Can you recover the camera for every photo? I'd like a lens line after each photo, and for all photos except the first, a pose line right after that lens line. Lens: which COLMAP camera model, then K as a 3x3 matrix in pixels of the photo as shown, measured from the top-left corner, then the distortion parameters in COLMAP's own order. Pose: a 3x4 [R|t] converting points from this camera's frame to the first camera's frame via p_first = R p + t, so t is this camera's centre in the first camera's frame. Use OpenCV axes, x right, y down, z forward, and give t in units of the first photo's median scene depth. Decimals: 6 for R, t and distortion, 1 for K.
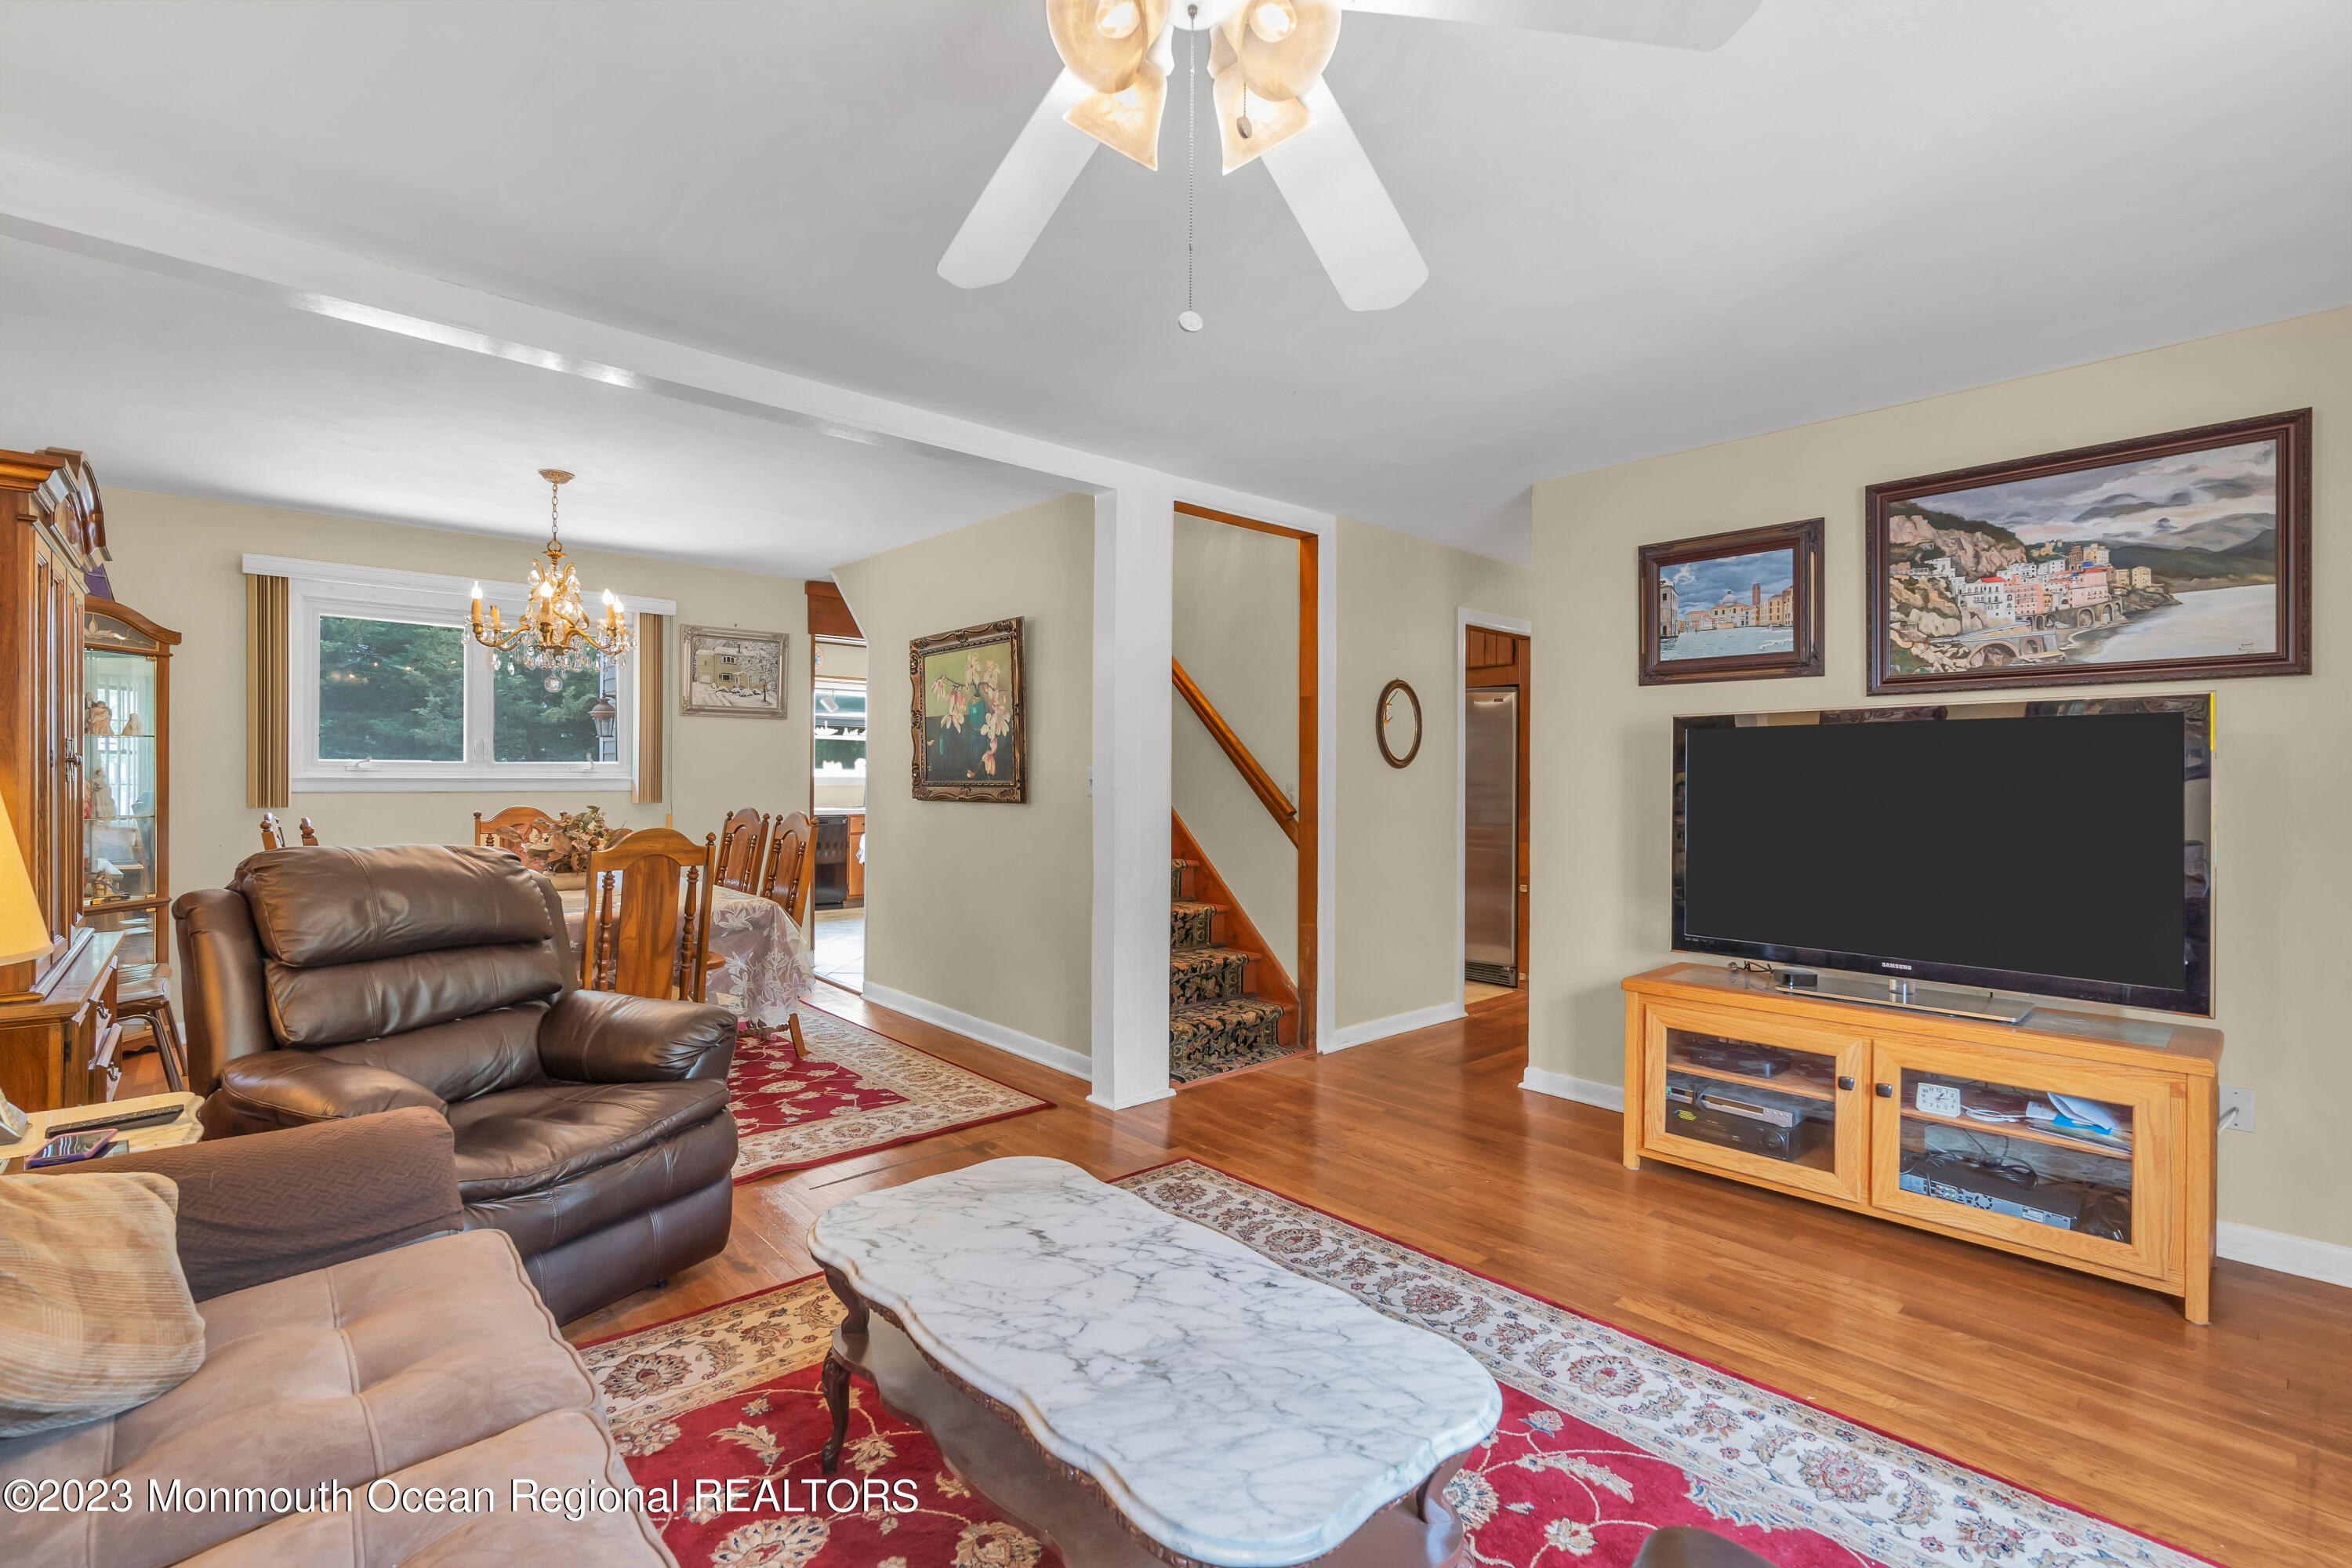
lens RADIAL K [[1061.3, 0, 1189.4], [0, 1061.3, 787.9], [0, 0, 1]] dist [-0.000361, 0.003361]
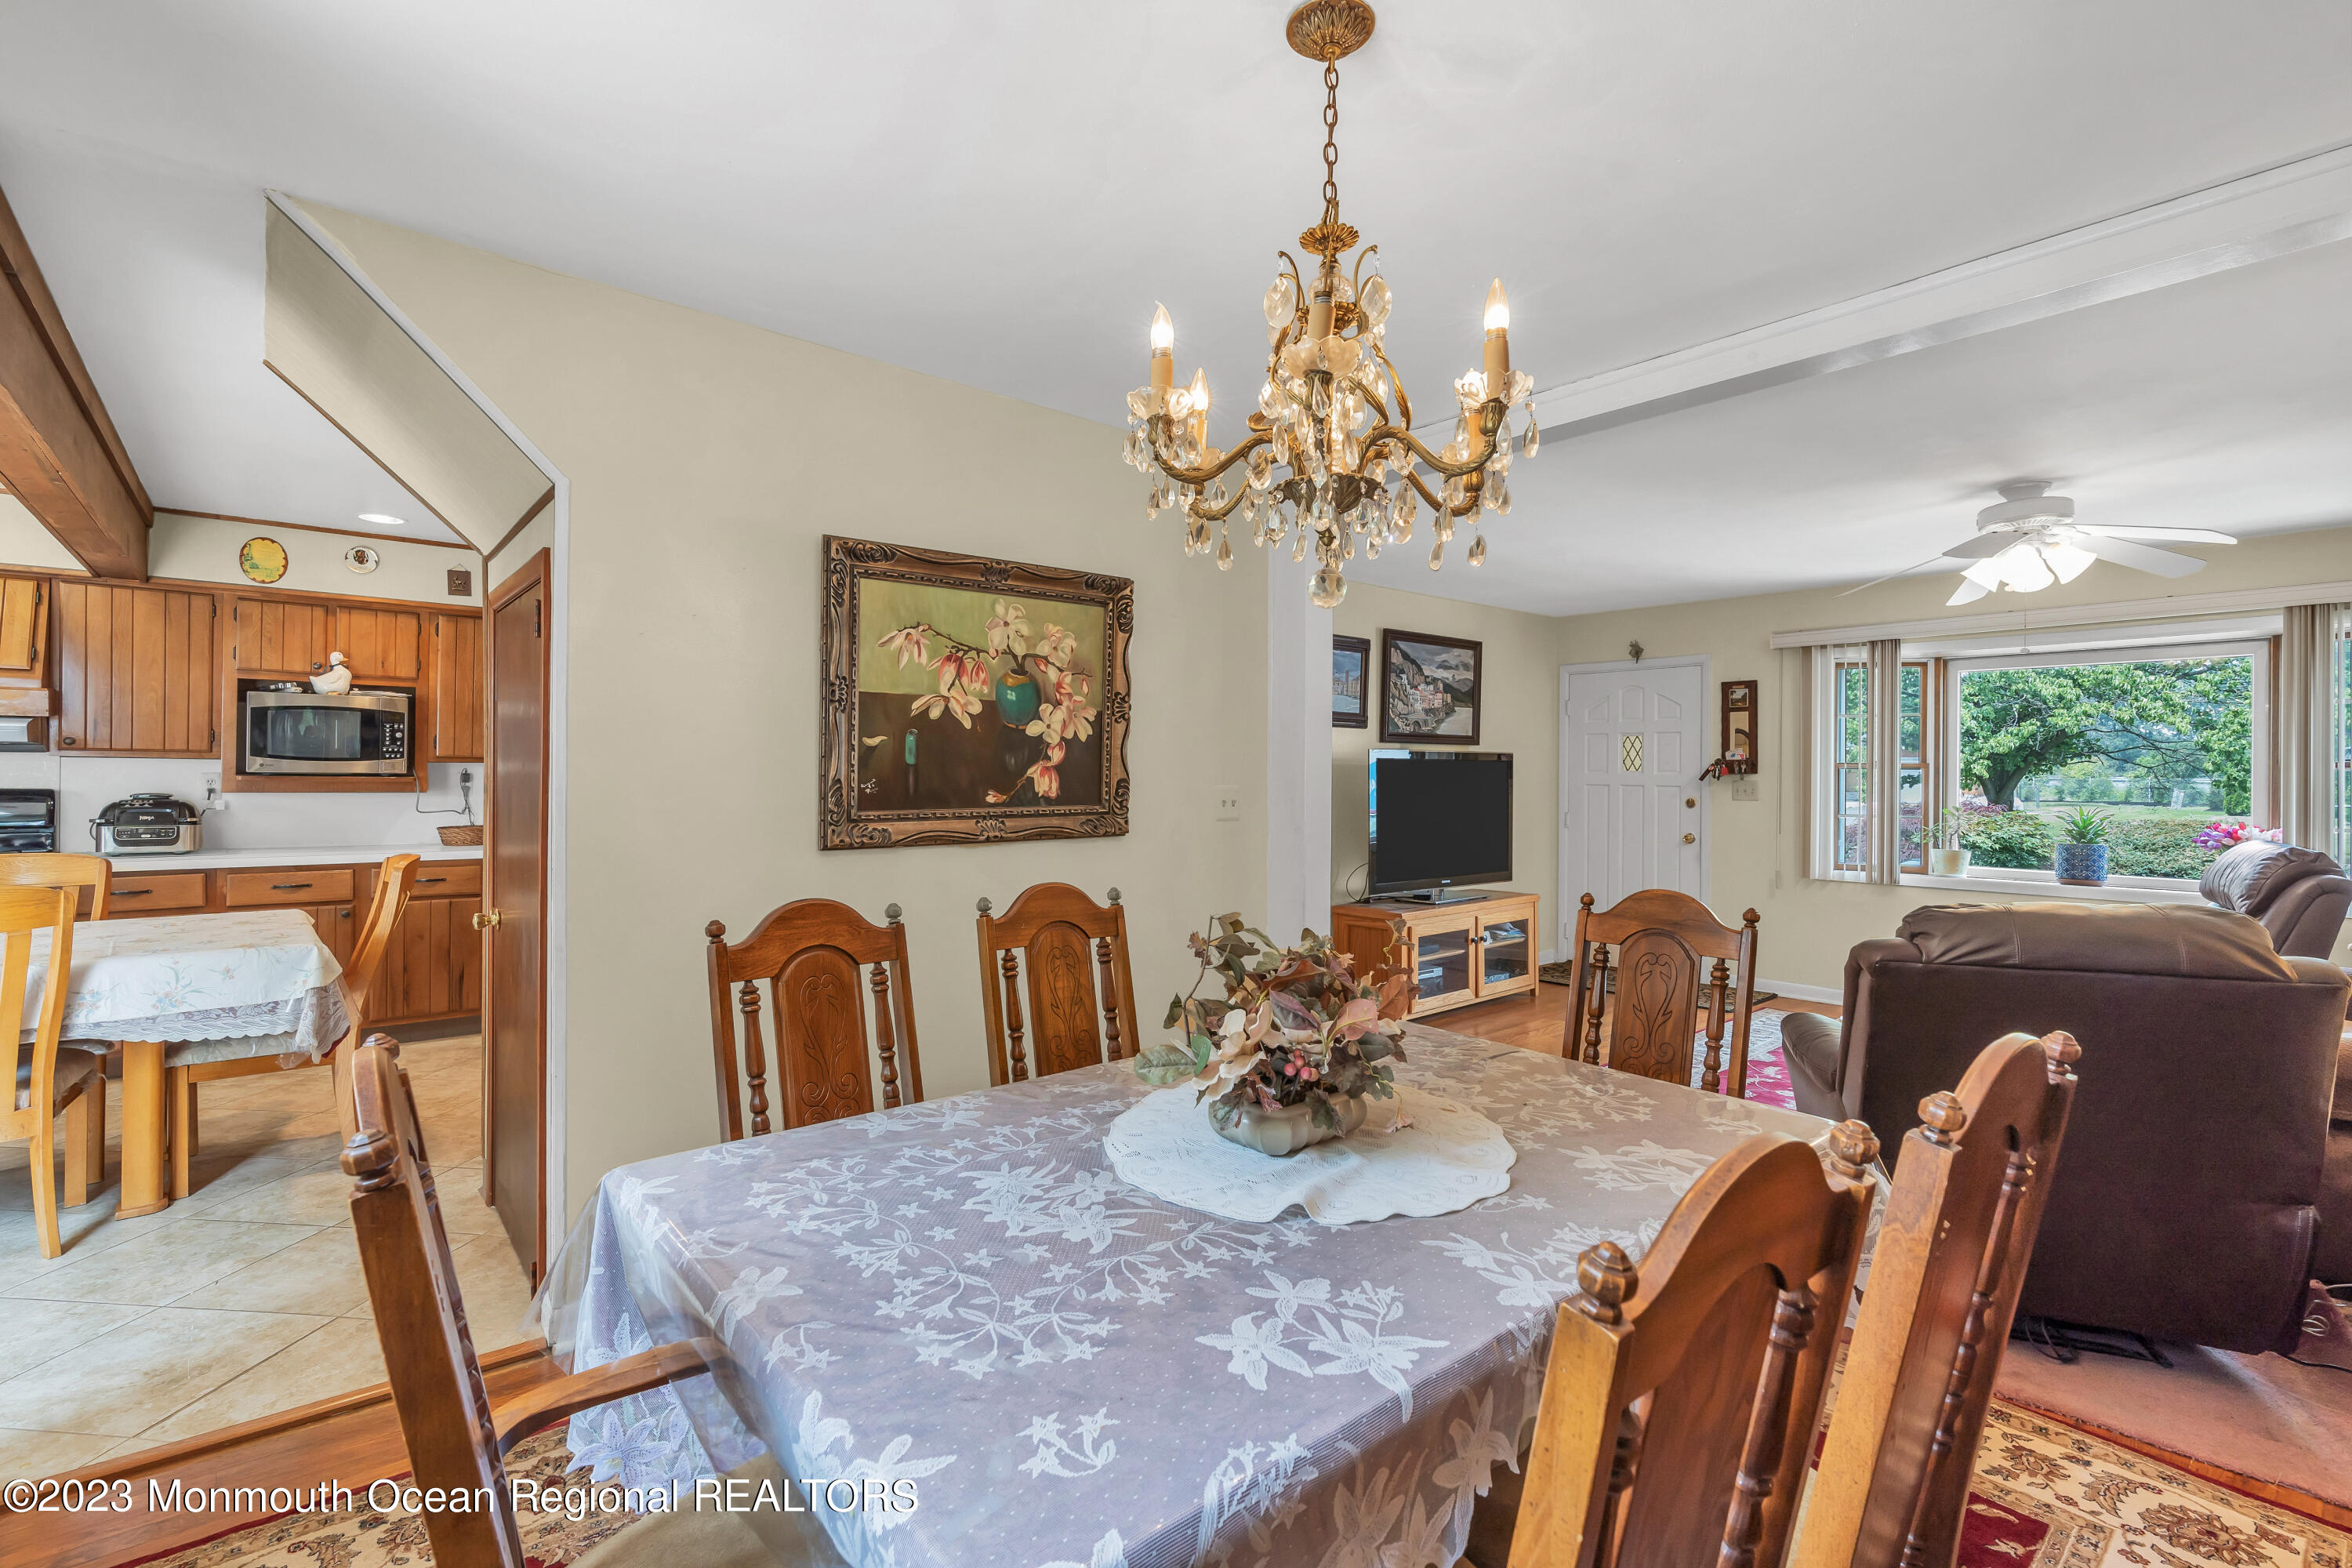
lens RADIAL K [[1061.3, 0, 1177.3], [0, 1061.3, 767.8], [0, 0, 1]] dist [-0.000361, 0.003361]
pose [[0.032400, -0.000235, 0.999475, -1.250223], [0.005765, 0.999983, 0.000049, -0.045369], [-0.999458, 0.005760, 0.032401, 1.338566]]
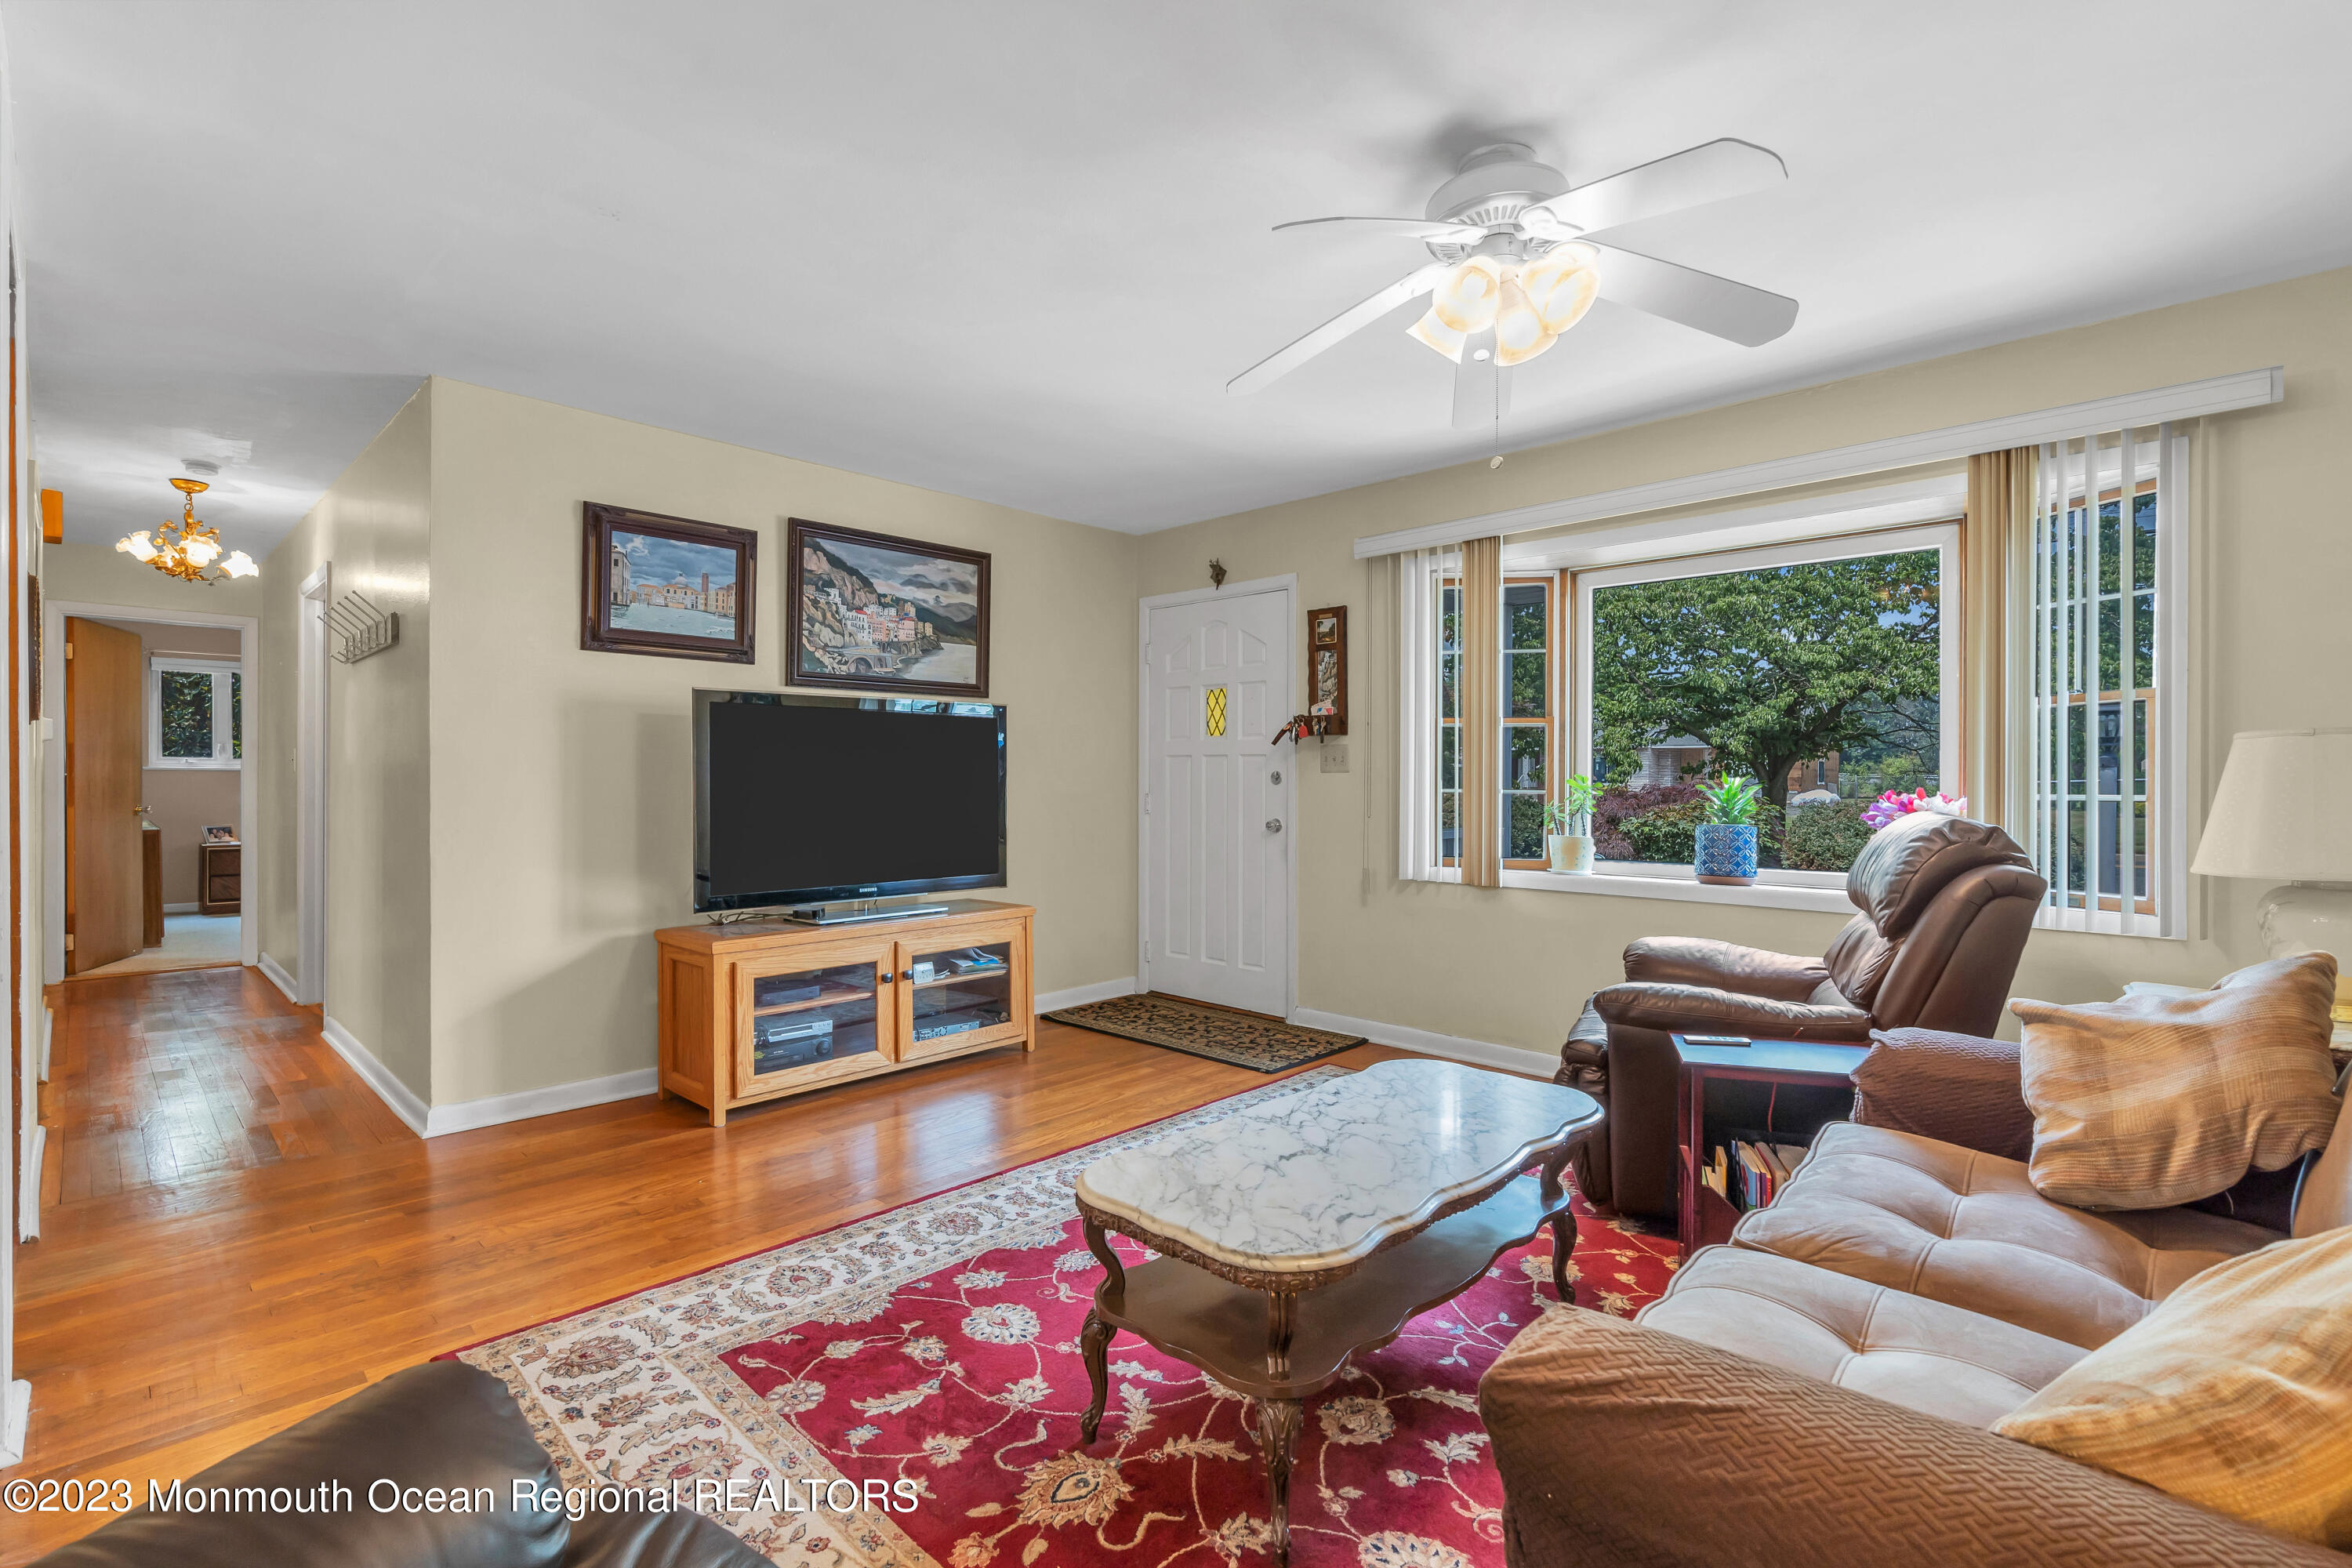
lens RADIAL K [[1061.3, 0, 1170.3], [0, 1061.3, 780.9], [0, 0, 1]] dist [-0.000361, 0.003361]
pose [[-0.058340, -0.009133, 0.998255, -0.655786], [0.008353, 0.999919, 0.009636, 0.018214], [-0.998262, 0.008901, -0.058259, 0.645113]]
